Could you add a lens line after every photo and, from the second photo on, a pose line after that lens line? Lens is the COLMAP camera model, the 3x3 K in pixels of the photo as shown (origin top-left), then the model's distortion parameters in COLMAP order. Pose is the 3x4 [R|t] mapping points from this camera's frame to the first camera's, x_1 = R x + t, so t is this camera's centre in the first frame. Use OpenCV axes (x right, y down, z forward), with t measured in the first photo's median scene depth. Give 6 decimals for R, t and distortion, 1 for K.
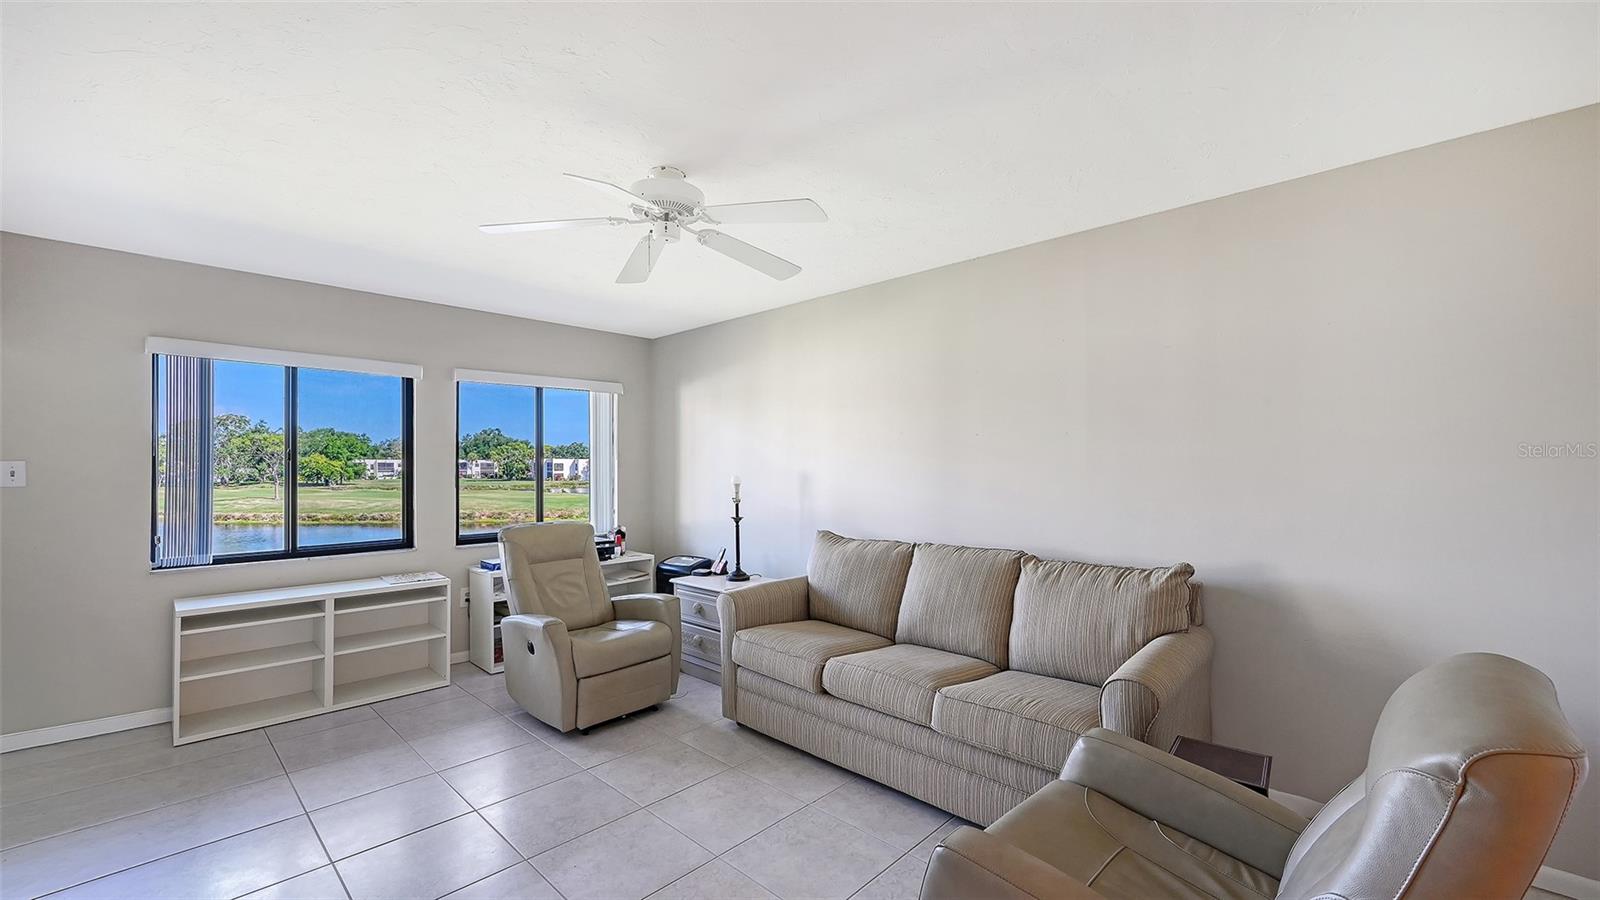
lens RADIAL K [[637.9, 0, 807.0], [0, 637.9, 450.3], [0, 0, 1]] dist [-0.003608, -0.000172]
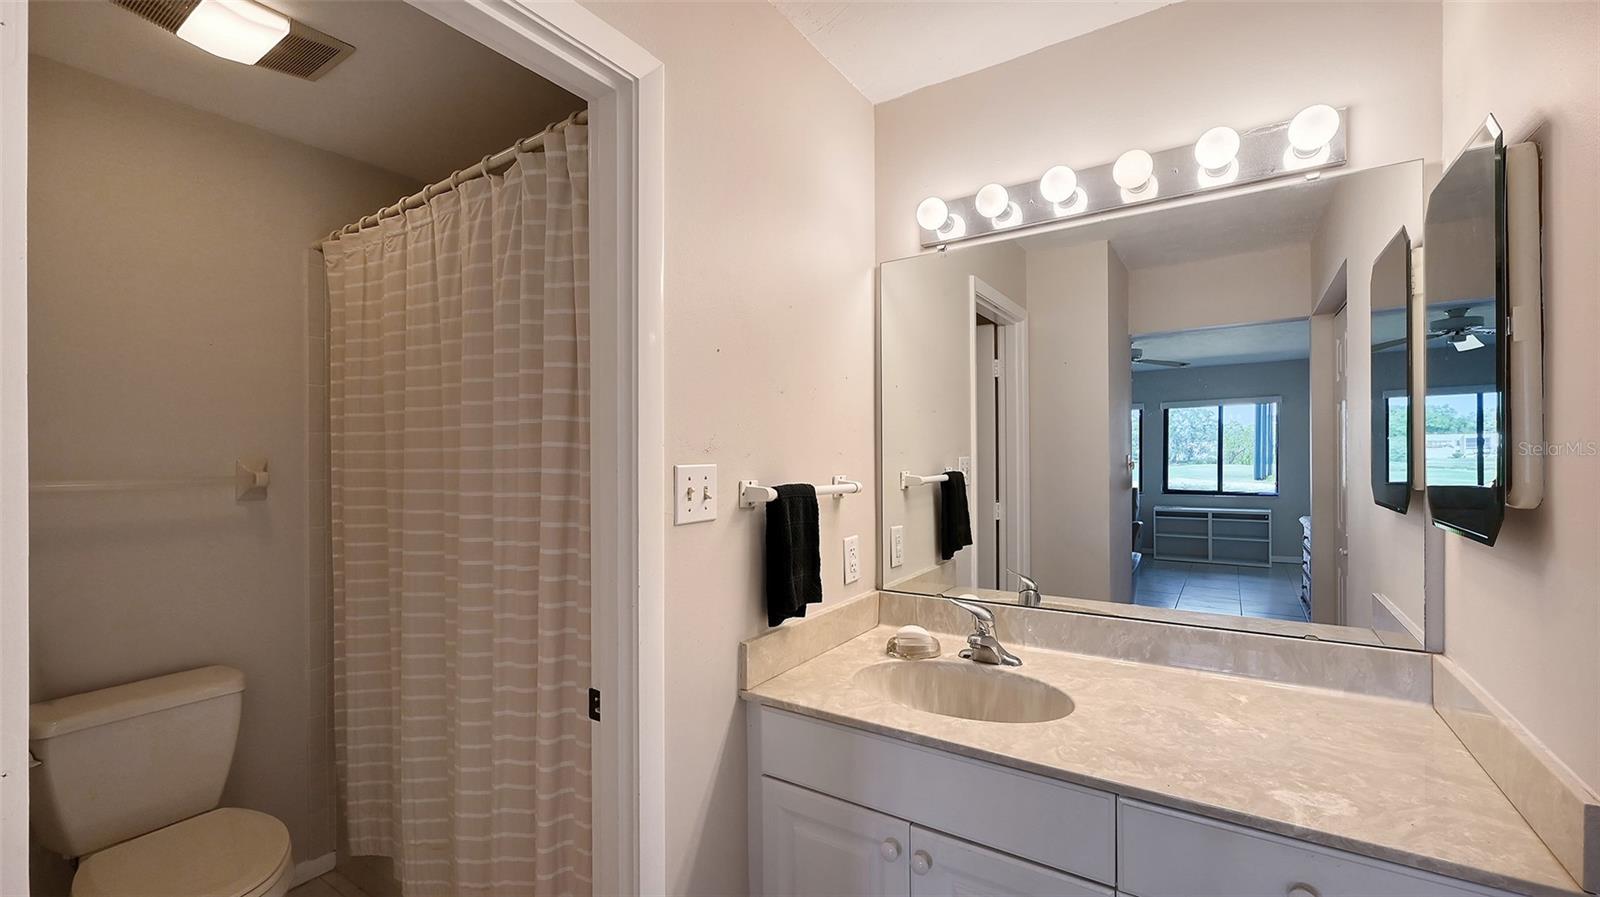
lens RADIAL K [[647.1, 0, 809.1], [0, 647.1, 455.5], [0, 0, 1]] dist [0.000117, 0.000559]
pose [[0.175431, -0.001377, -0.984491, 1.106505], [0.043763, 0.999021, 0.006401, -0.034700], [0.983519, -0.044207, 0.175319, -0.680711]]
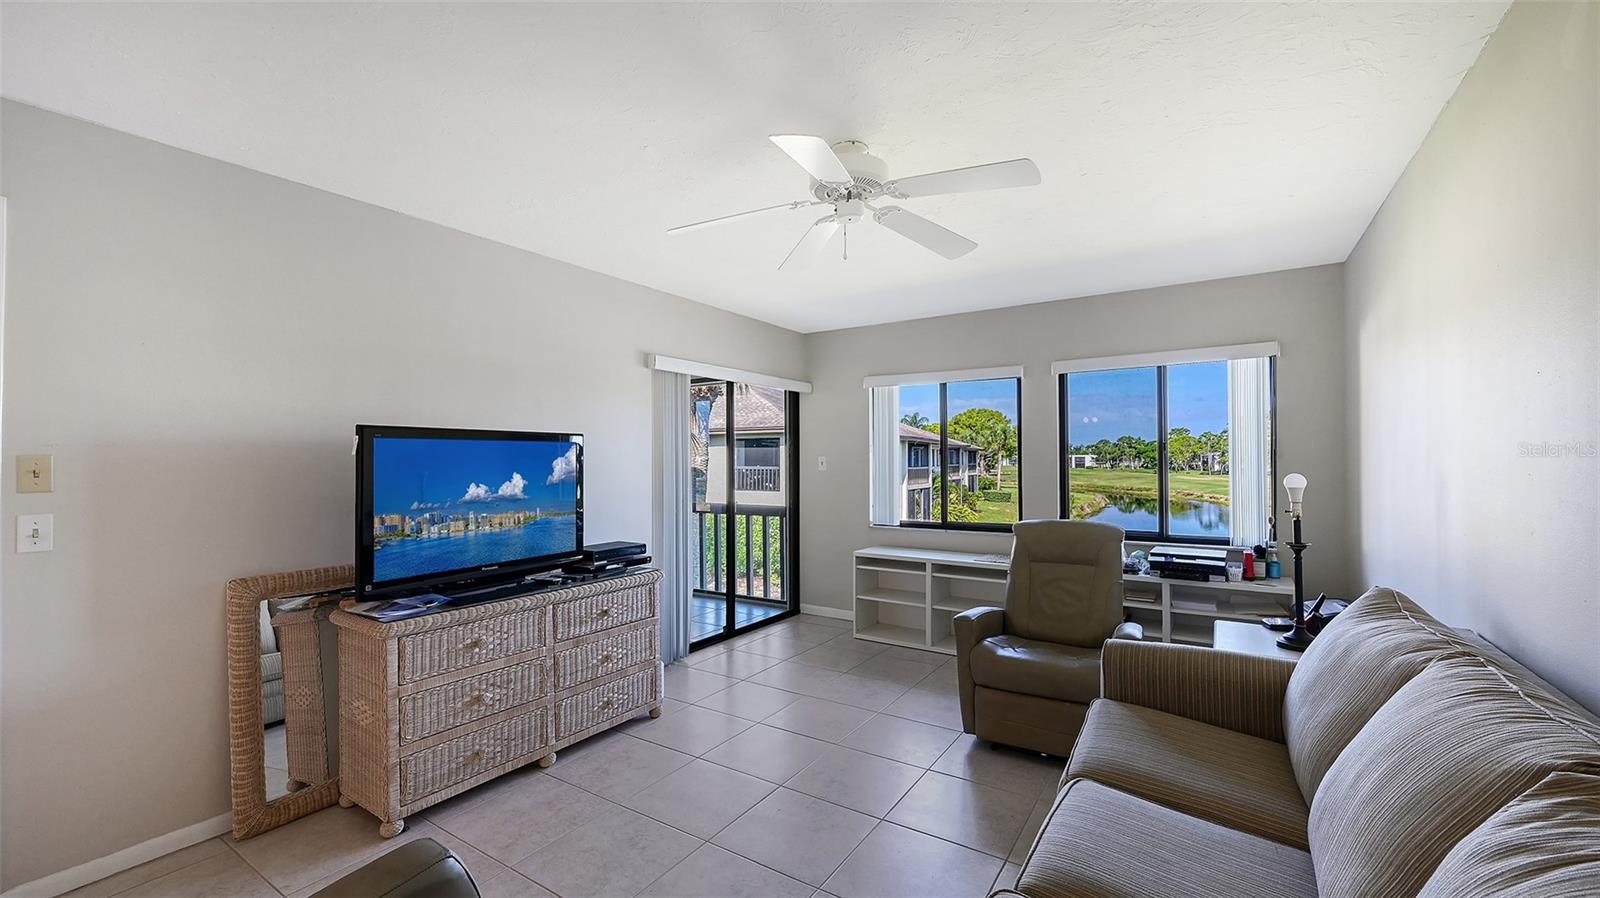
lens RADIAL K [[637.9, 0, 807.0], [0, 637.9, 449.3], [0, 0, 1]] dist [-0.003608, -0.000172]
pose [[0.186243, -0.015135, -0.982387, 0.432414], [0.027595, 0.999567, -0.010168, 0.011010], [0.982116, -0.025215, 0.186581, 0.486332]]
